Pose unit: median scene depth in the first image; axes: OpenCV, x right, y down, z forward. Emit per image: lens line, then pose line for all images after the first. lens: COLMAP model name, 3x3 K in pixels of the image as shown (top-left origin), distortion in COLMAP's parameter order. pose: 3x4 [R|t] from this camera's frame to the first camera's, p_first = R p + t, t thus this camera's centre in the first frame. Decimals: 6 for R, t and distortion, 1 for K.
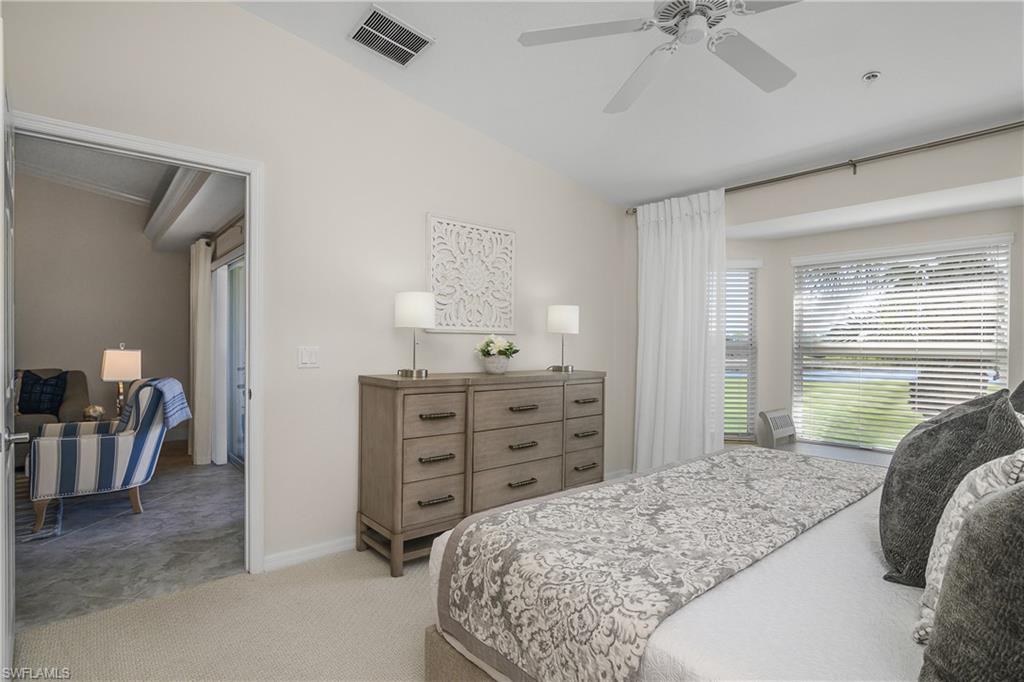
lens RADIAL K [[502.0, 0, 508.3], [0, 502.0, 343.5], [0, 0, 1]] dist [-0.015483, 0.001213]
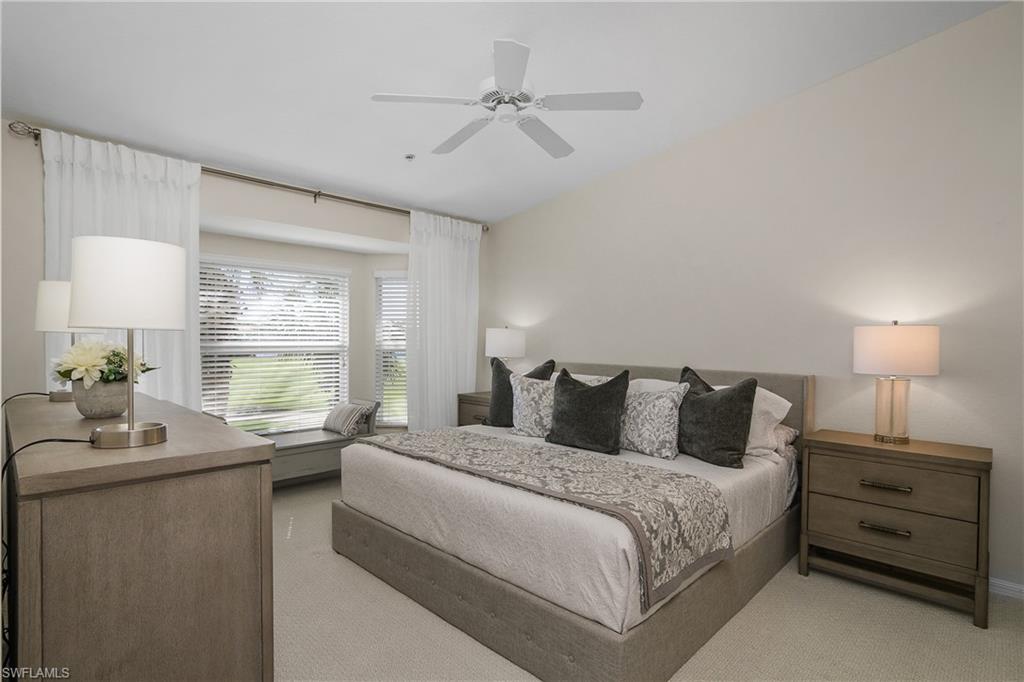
lens RADIAL K [[502.0, 0, 508.7], [0, 502.0, 342.5], [0, 0, 1]] dist [-0.015483, 0.001213]
pose [[-0.076069, -0.014915, 0.996991, -0.999078], [-0.006770, 0.999873, 0.014442, -0.043219], [-0.997080, -0.005651, -0.076161, 1.138762]]
